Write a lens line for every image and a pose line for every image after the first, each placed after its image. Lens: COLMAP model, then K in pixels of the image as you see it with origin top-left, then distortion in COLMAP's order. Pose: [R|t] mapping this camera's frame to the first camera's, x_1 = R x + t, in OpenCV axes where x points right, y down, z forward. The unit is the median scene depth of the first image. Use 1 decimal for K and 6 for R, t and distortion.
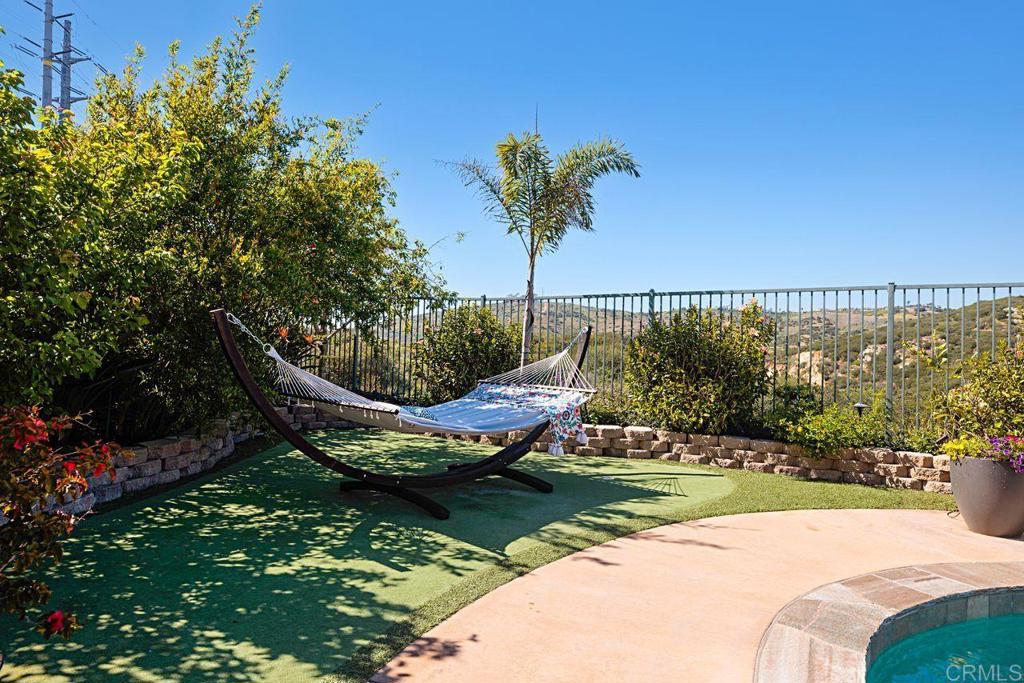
lens RADIAL K [[666.5, 0, 512.0], [0, 666.5, 341.5], [0, 0, 1]] dist [0.003147, 0.000089]
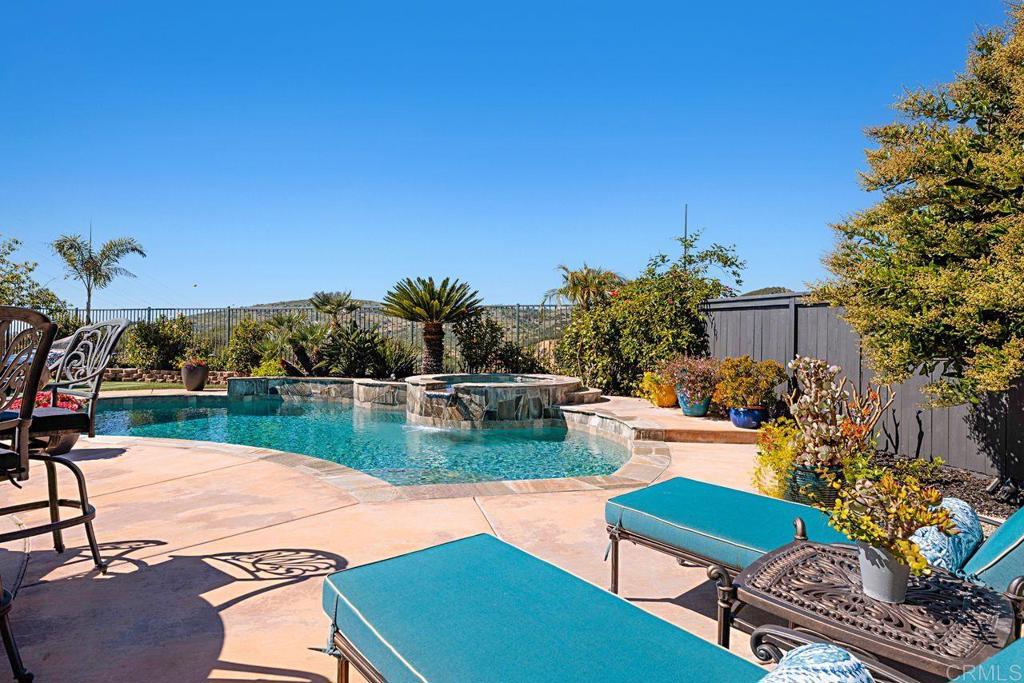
lens RADIAL K [[563.0, 0, 512.0], [0, 563.0, 341.5], [0, 0, 1]] dist [-0.015845, -0.000256]
pose [[0.946253, -0.011333, 0.323228, 0.750664], [0.006777, 0.999861, 0.015218, 0.015665], [-0.323356, -0.012209, 0.946199, -1.141399]]
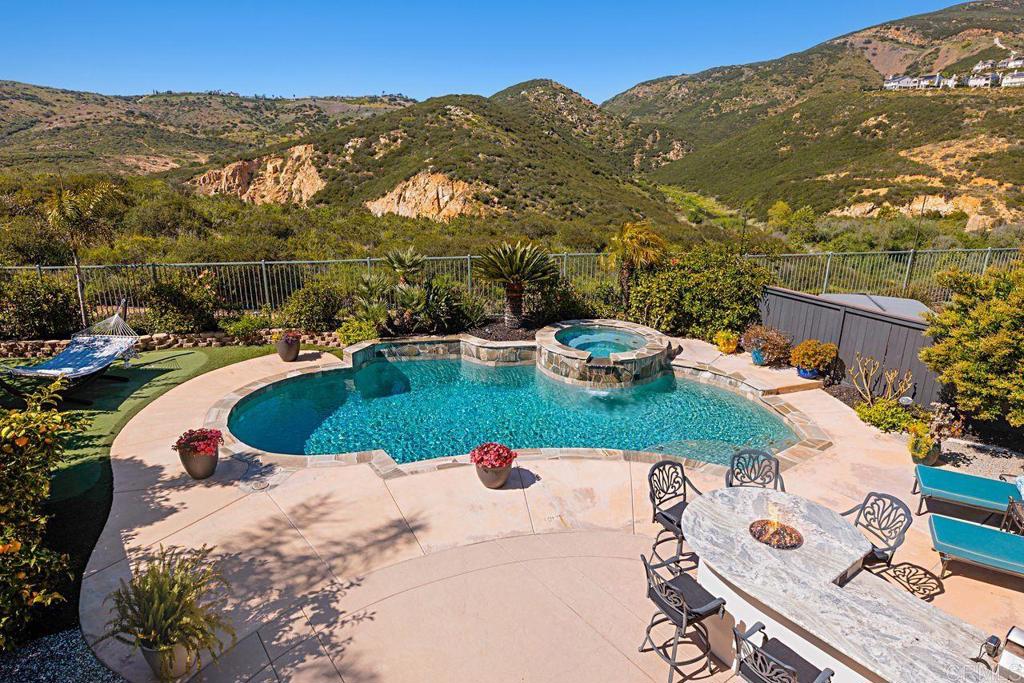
lens RADIAL K [[622.1, 0, 512.0], [0, 622.1, 341.5], [0, 0, 1]] dist [-0.002247, -0.000714]
pose [[0.748715, -0.221666, 0.624732, -0.196287], [0.007119, 0.945068, 0.326795, -0.456656], [-0.662854, -0.240229, 0.709165, -1.076020]]
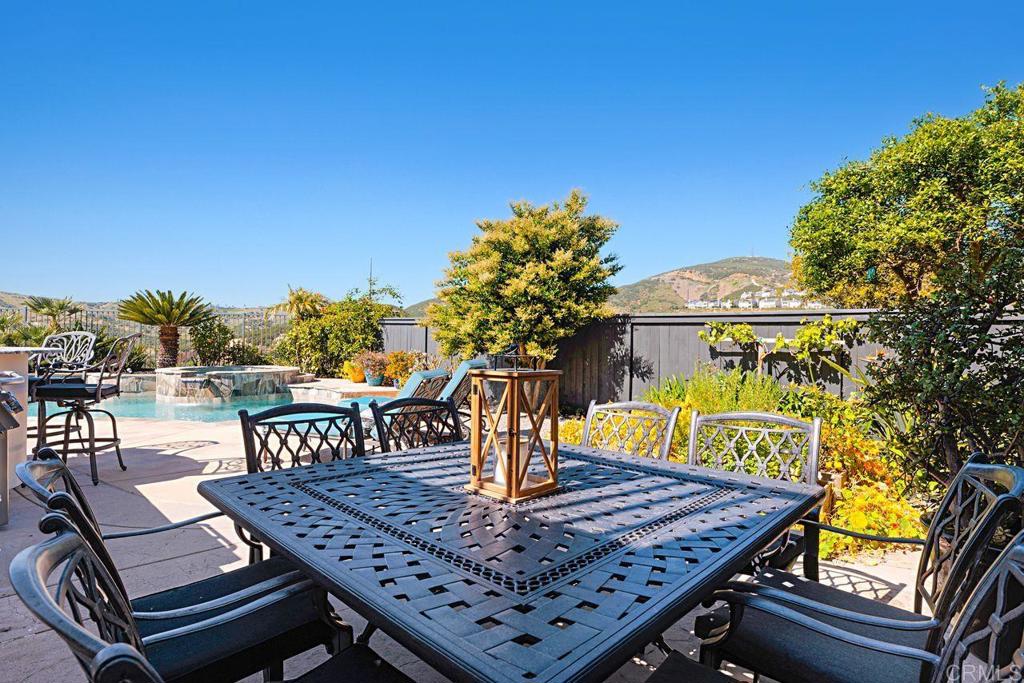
lens RADIAL K [[505.1, 0, 512.0], [0, 505.1, 341.5], [0, 0, 1]] dist [0.000401, -0.000123]
pose [[0.626347, -0.009325, 0.779489, 0.456232], [-0.006444, 0.999832, 0.017139, 0.001578], [-0.779518, -0.015758, 0.626182, -1.568960]]
